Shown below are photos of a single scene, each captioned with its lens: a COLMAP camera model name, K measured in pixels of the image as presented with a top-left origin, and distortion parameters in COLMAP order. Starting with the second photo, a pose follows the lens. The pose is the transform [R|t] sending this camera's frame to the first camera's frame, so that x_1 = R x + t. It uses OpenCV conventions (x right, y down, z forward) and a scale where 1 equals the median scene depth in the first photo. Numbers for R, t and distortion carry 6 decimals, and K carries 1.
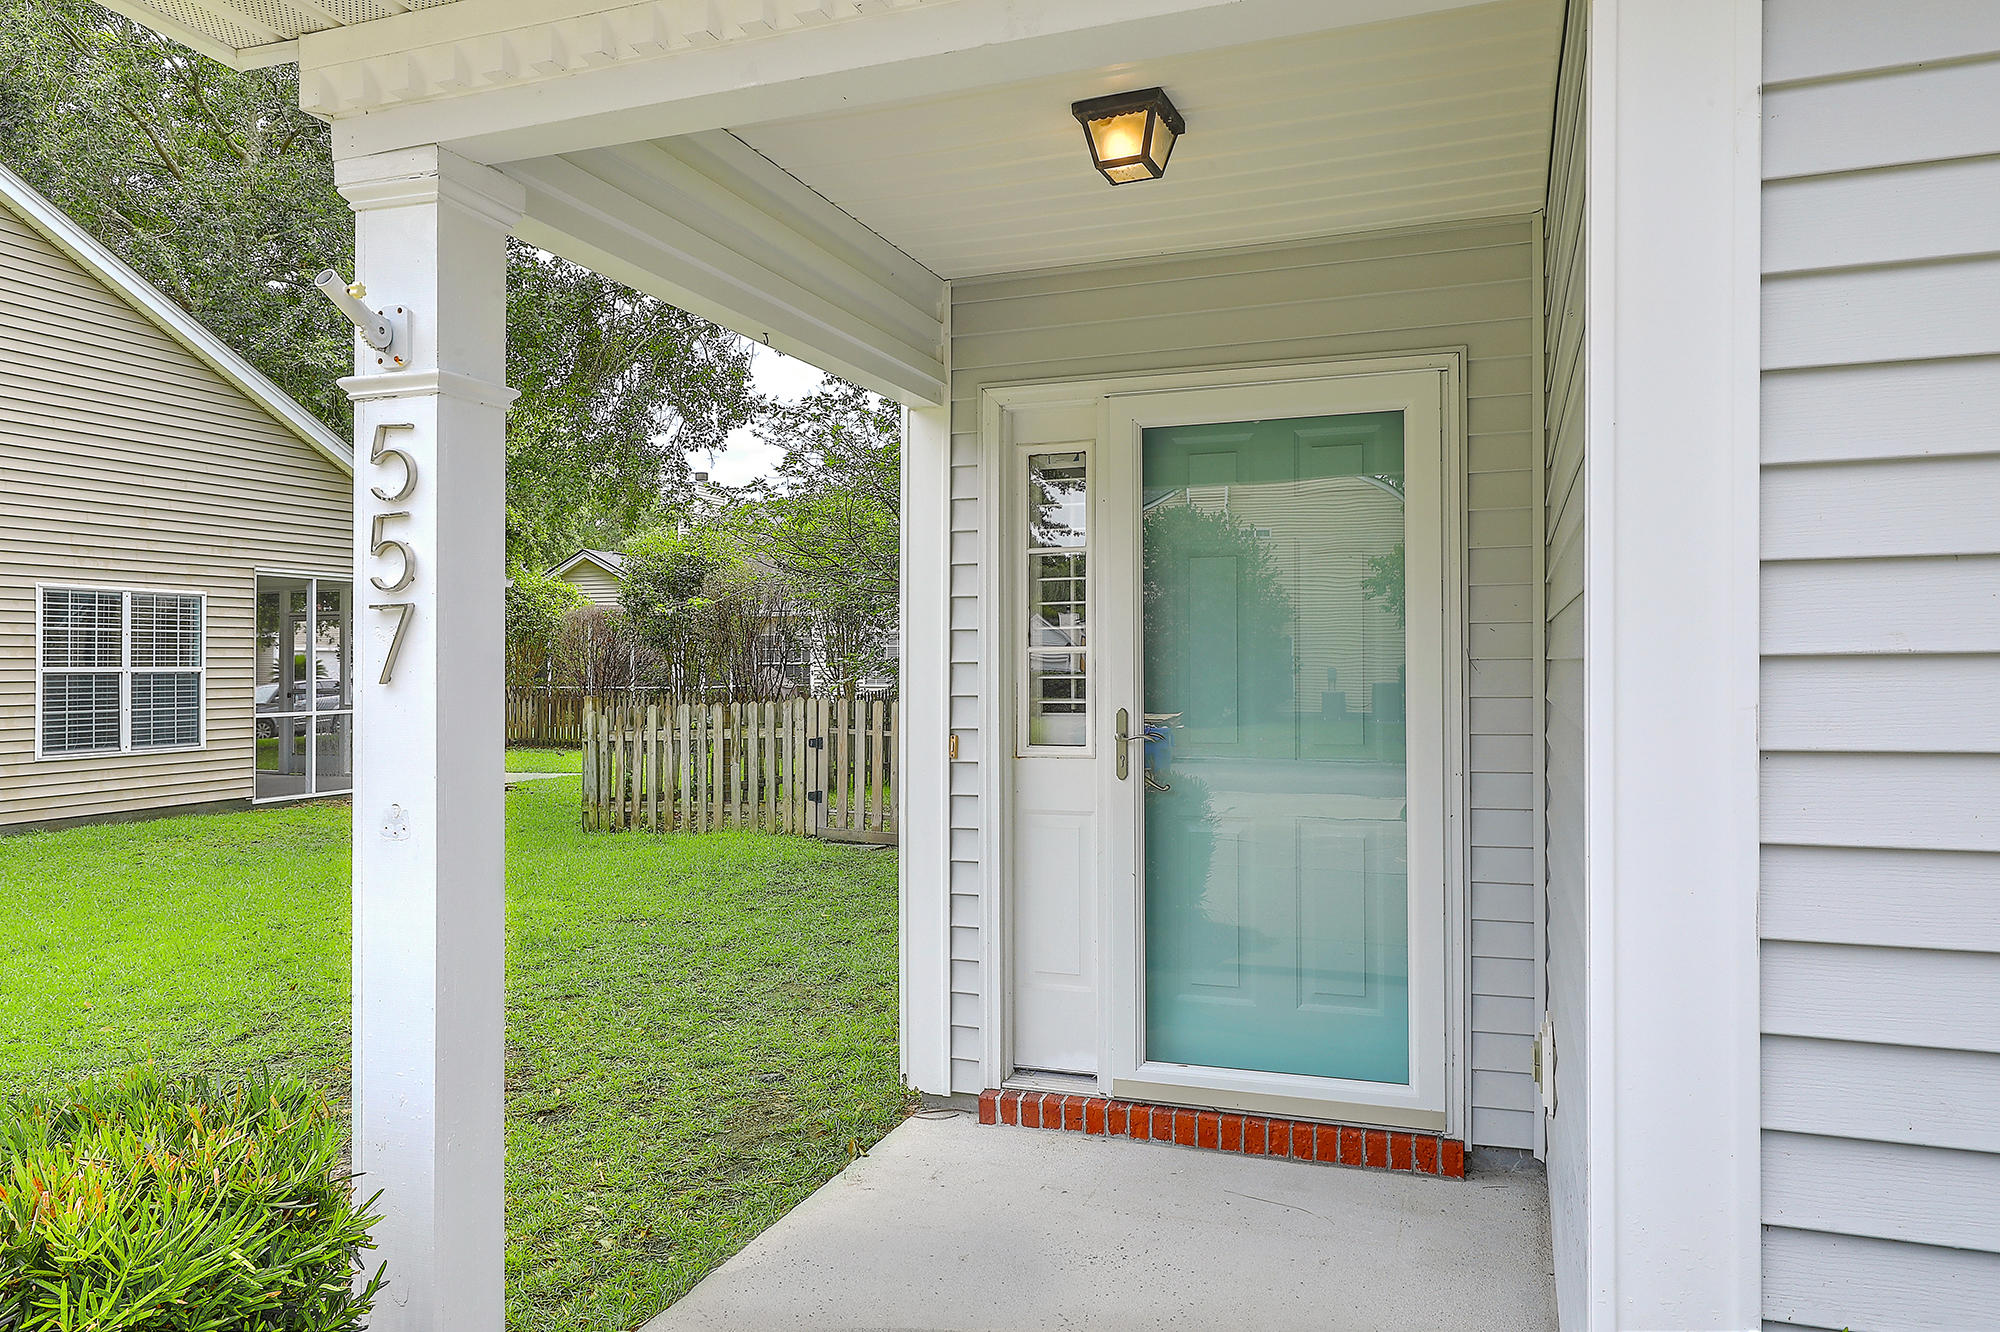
lens RADIAL K [[1363.6, 0, 1000.0], [0, 1363.6, 666.0], [0, 0, 1]] dist [-0.000863, -0.000211]
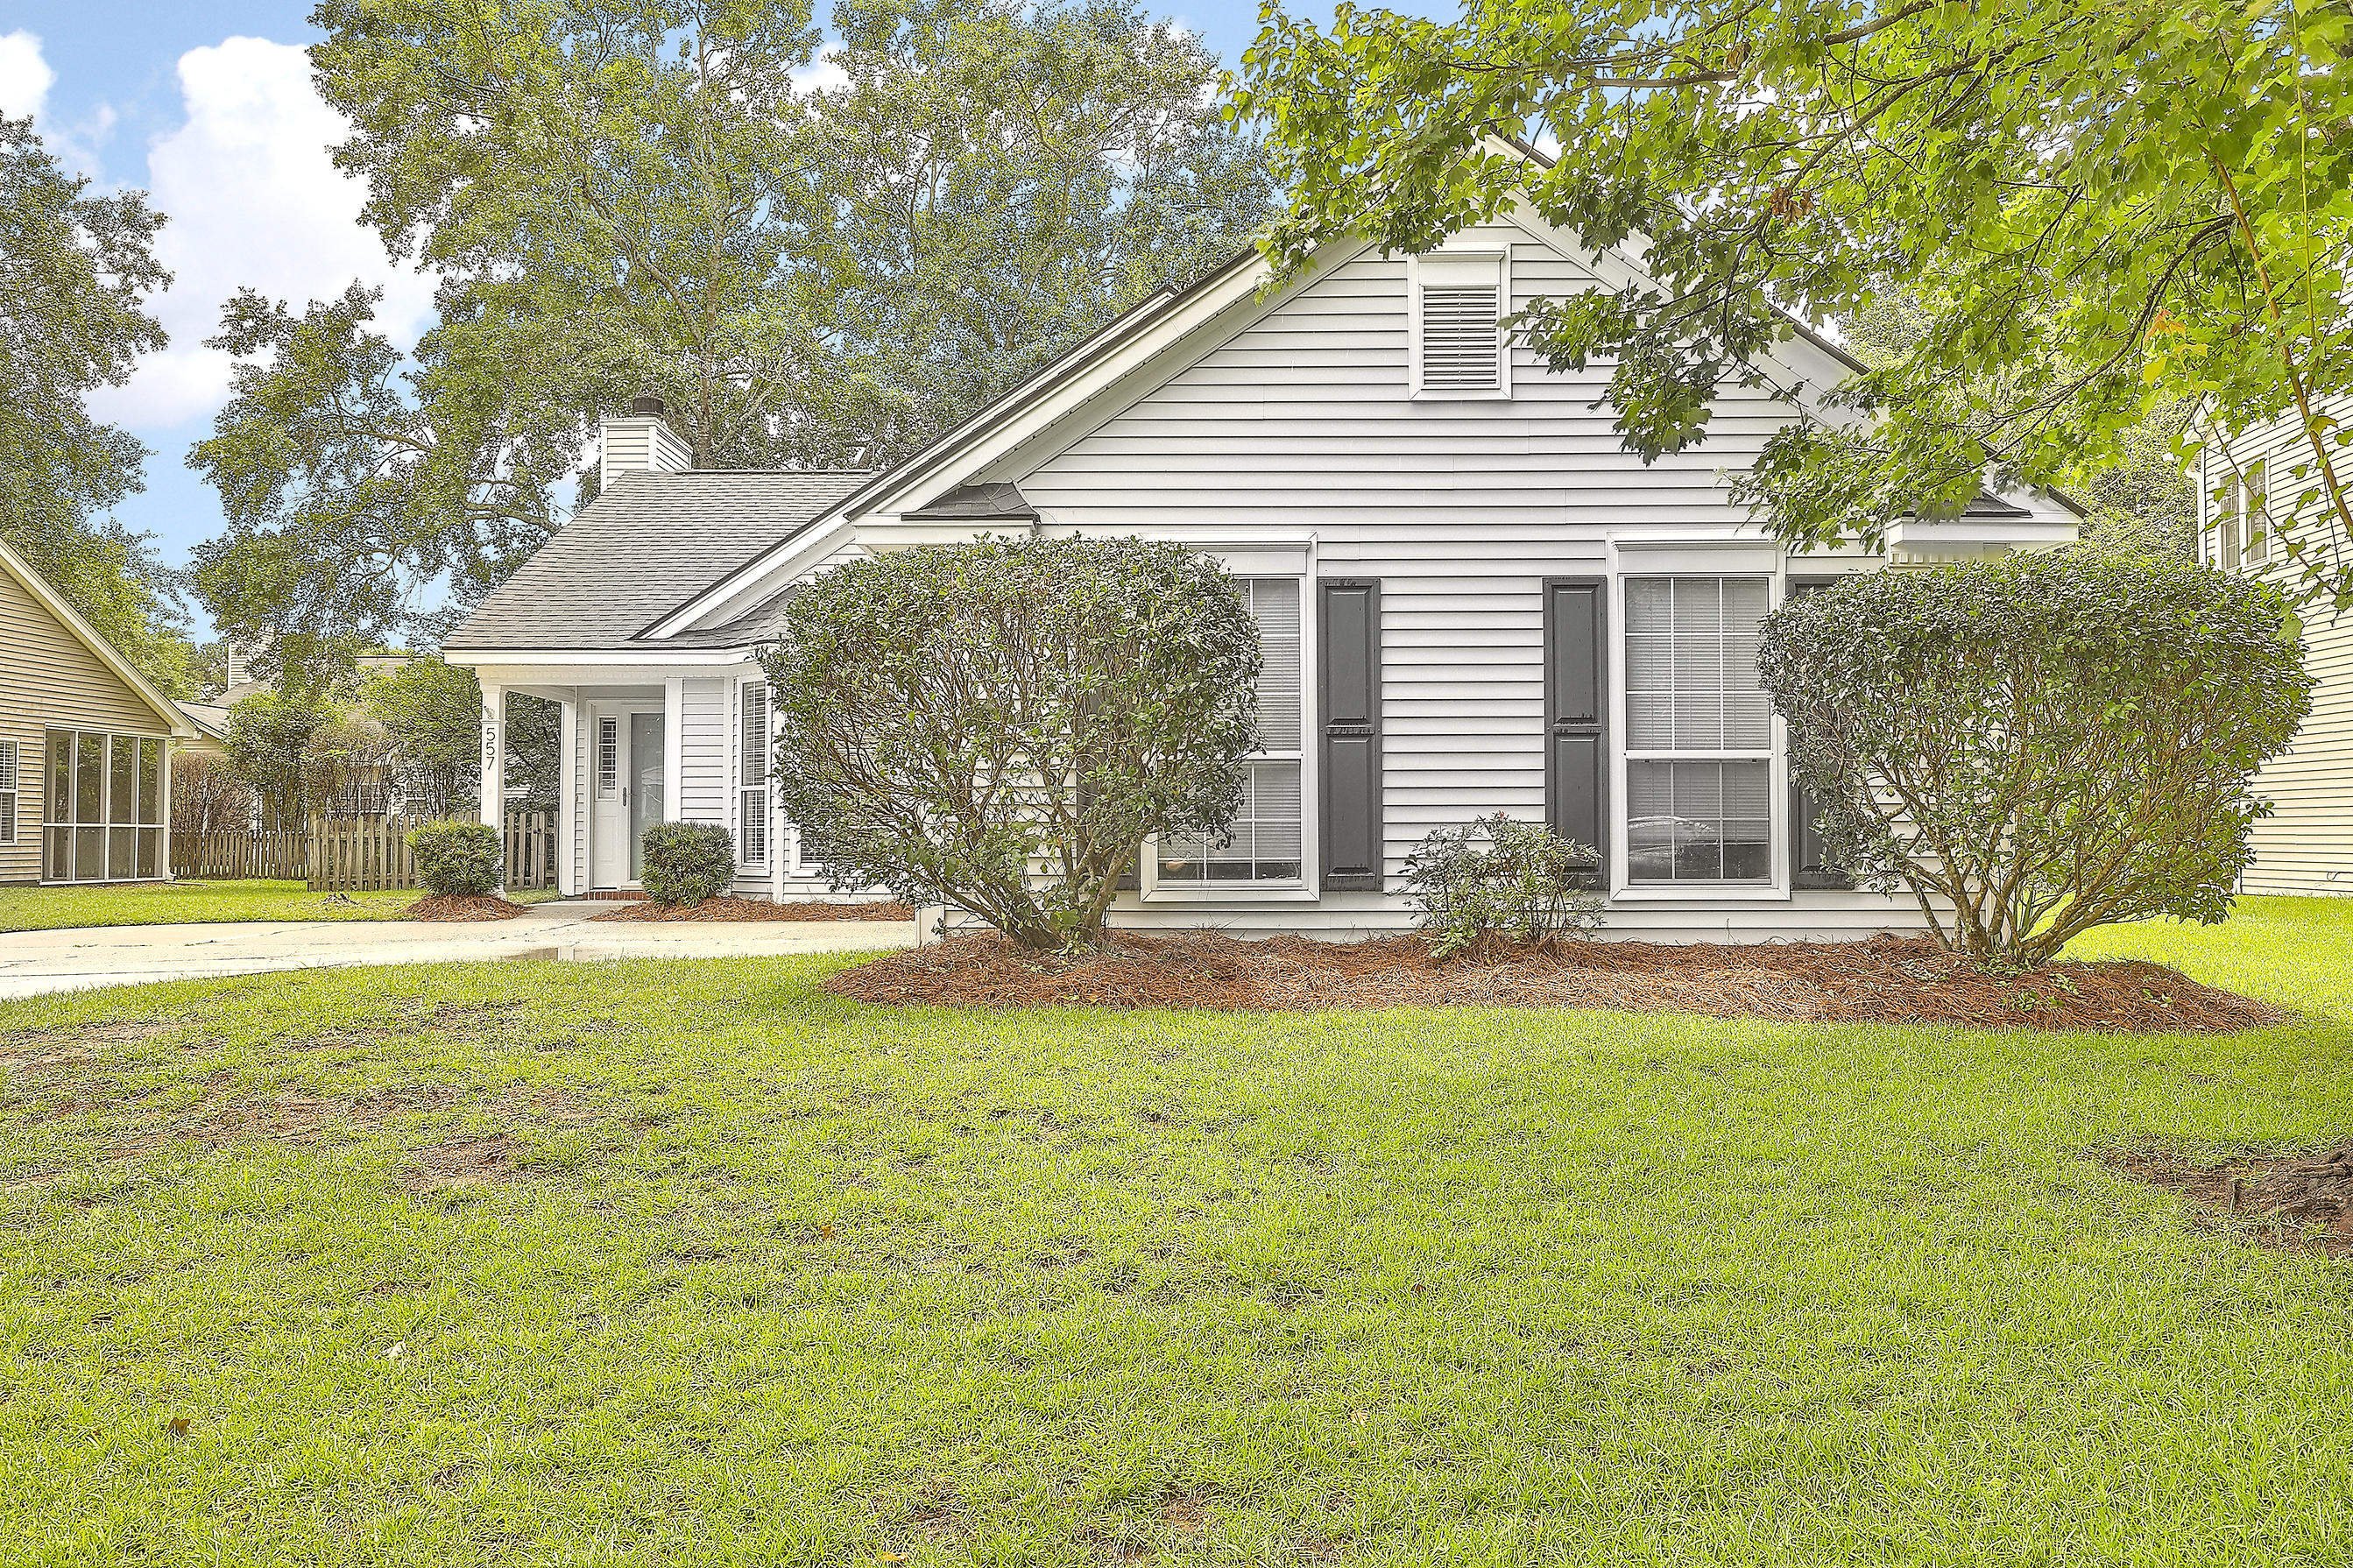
lens RADIAL K [[1598.6, 0, 1176.5], [0, 1598.6, 784.0], [0, 0, 1]] dist [0.000631, 0.000676]
pose [[0.935547, 0.016019, 0.352838, -0.037945], [-0.003952, 0.999383, -0.034893, 0.147755], [-0.353180, 0.031249, 0.935033, -3.193476]]
